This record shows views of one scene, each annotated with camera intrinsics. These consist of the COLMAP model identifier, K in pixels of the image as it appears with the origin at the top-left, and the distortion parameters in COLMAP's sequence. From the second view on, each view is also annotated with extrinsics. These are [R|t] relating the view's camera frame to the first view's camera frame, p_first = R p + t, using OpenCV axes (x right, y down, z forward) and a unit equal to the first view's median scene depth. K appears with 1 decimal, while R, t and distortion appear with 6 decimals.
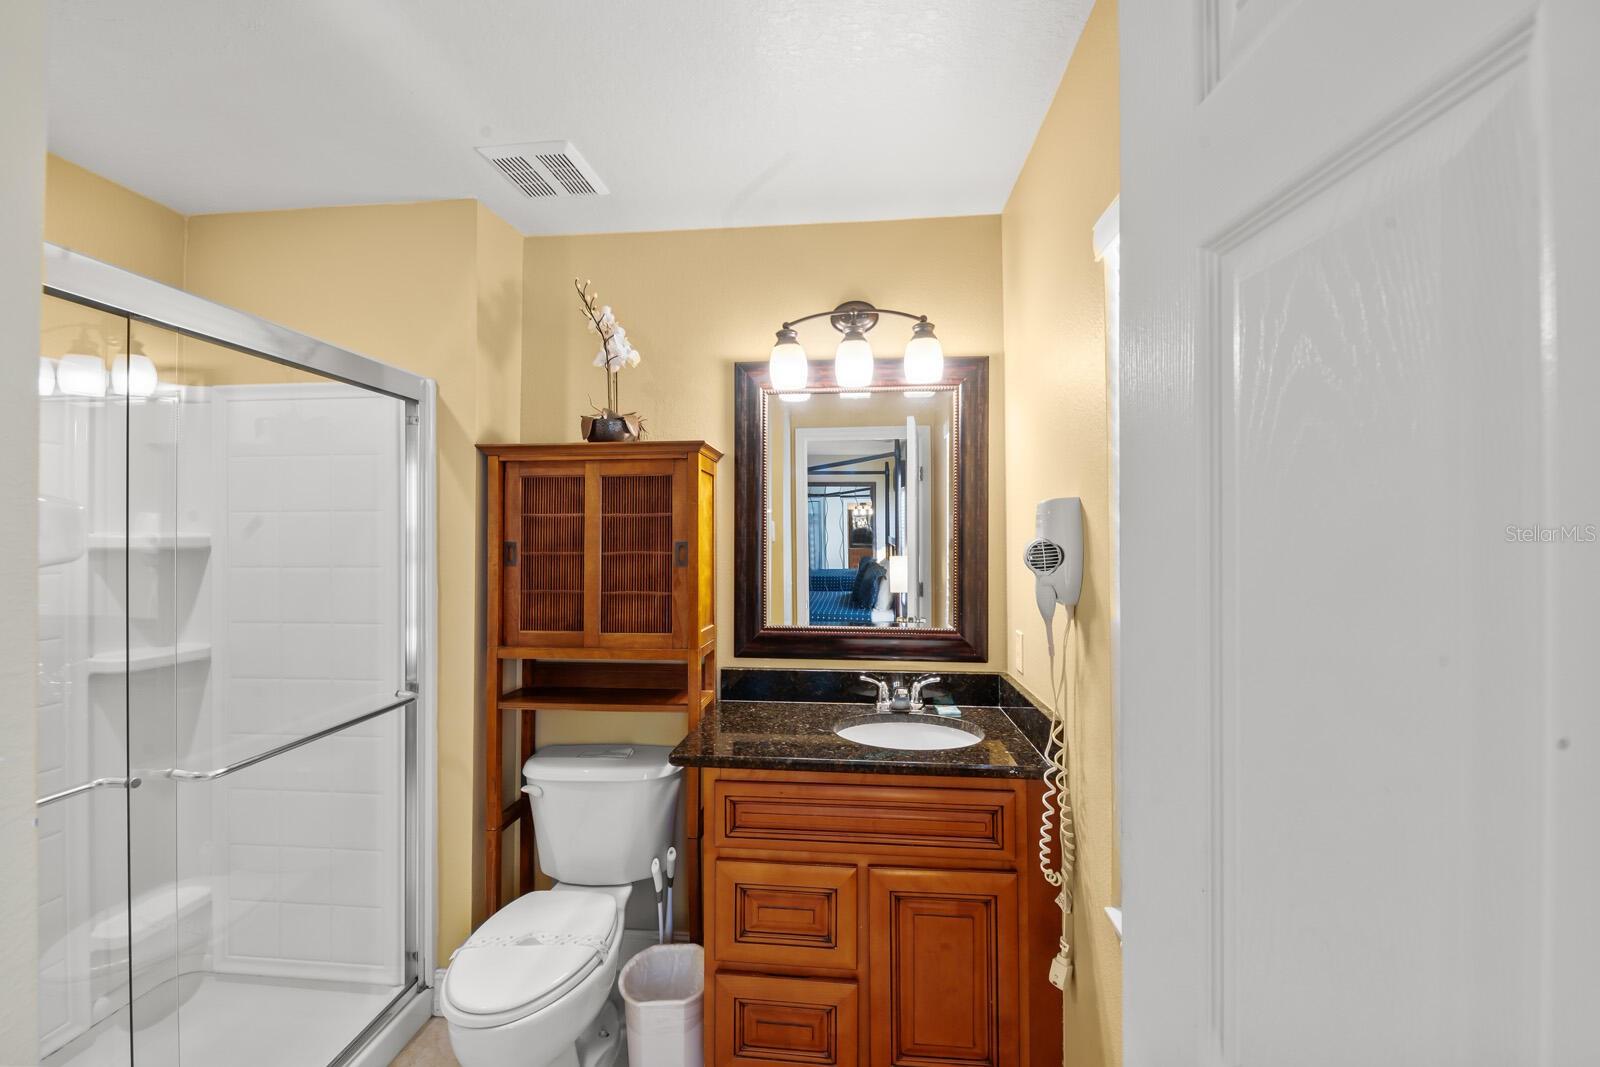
lens RADIAL K [[633.1, 0, 803.2], [0, 633.1, 531.4], [0, 0, 1]] dist [0.009736, -0.005857]
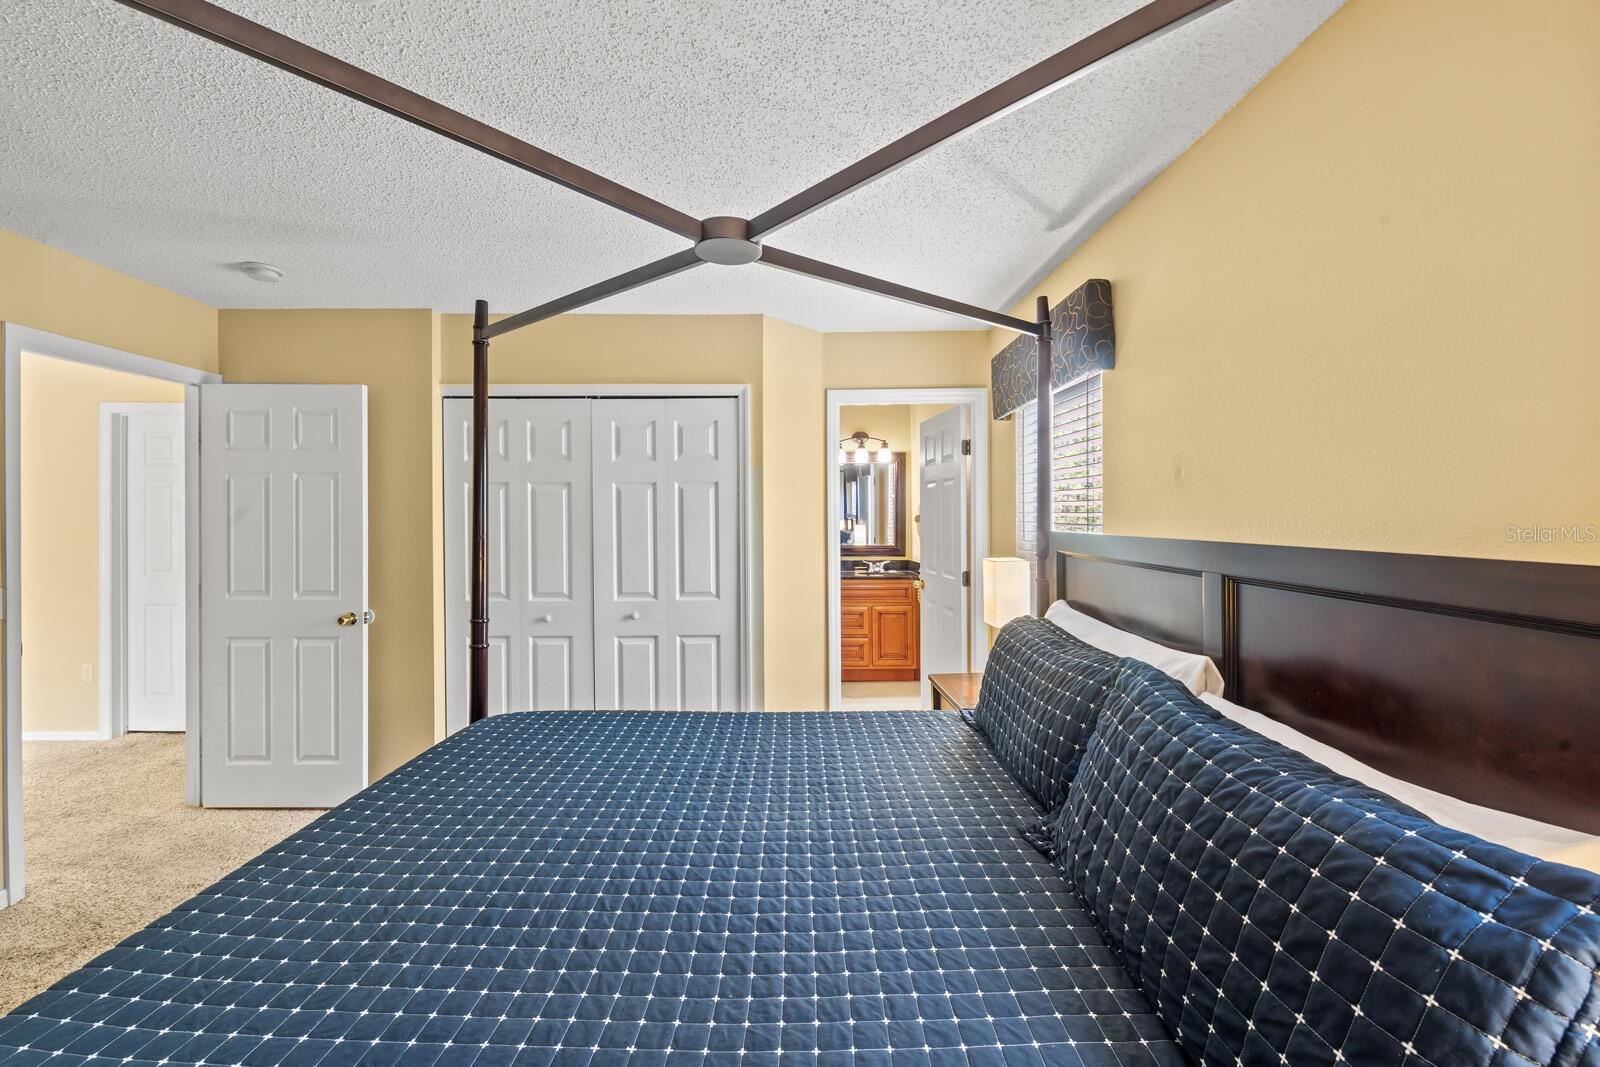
lens RADIAL K [[633.1, 0, 803.7], [0, 633.1, 519.0], [0, 0, 1]] dist [0.009736, -0.005857]
pose [[0.993732, -0.003737, 0.111729, -0.528686], [0.001910, 0.999863, 0.016458, -0.016047], [-0.111775, -0.016141, 0.993602, -1.947303]]
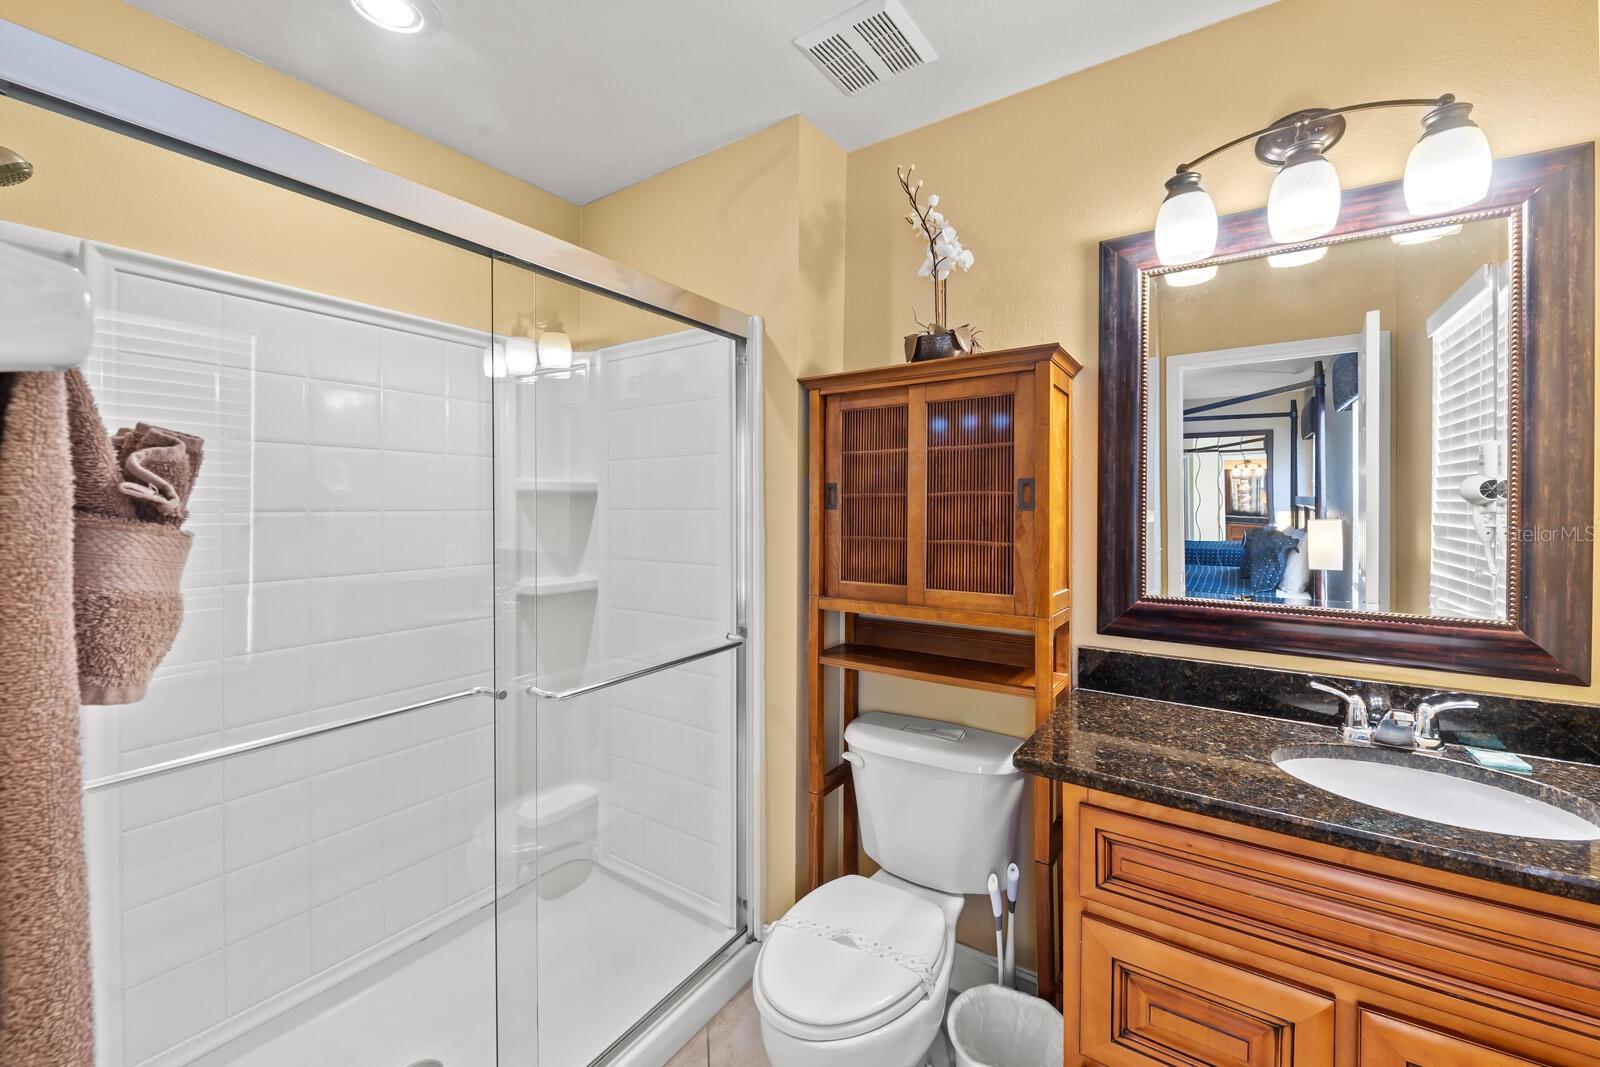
lens RADIAL K [[633.1, 0, 812.7], [0, 633.1, 506.6], [0, 0, 1]] dist [0.009736, -0.005857]
pose [[0.879186, 0.002823, -0.476471, -0.050935], [0.001729, 0.999957, 0.009114, 0.042486], [0.476476, -0.008837, 0.879143, 0.186036]]
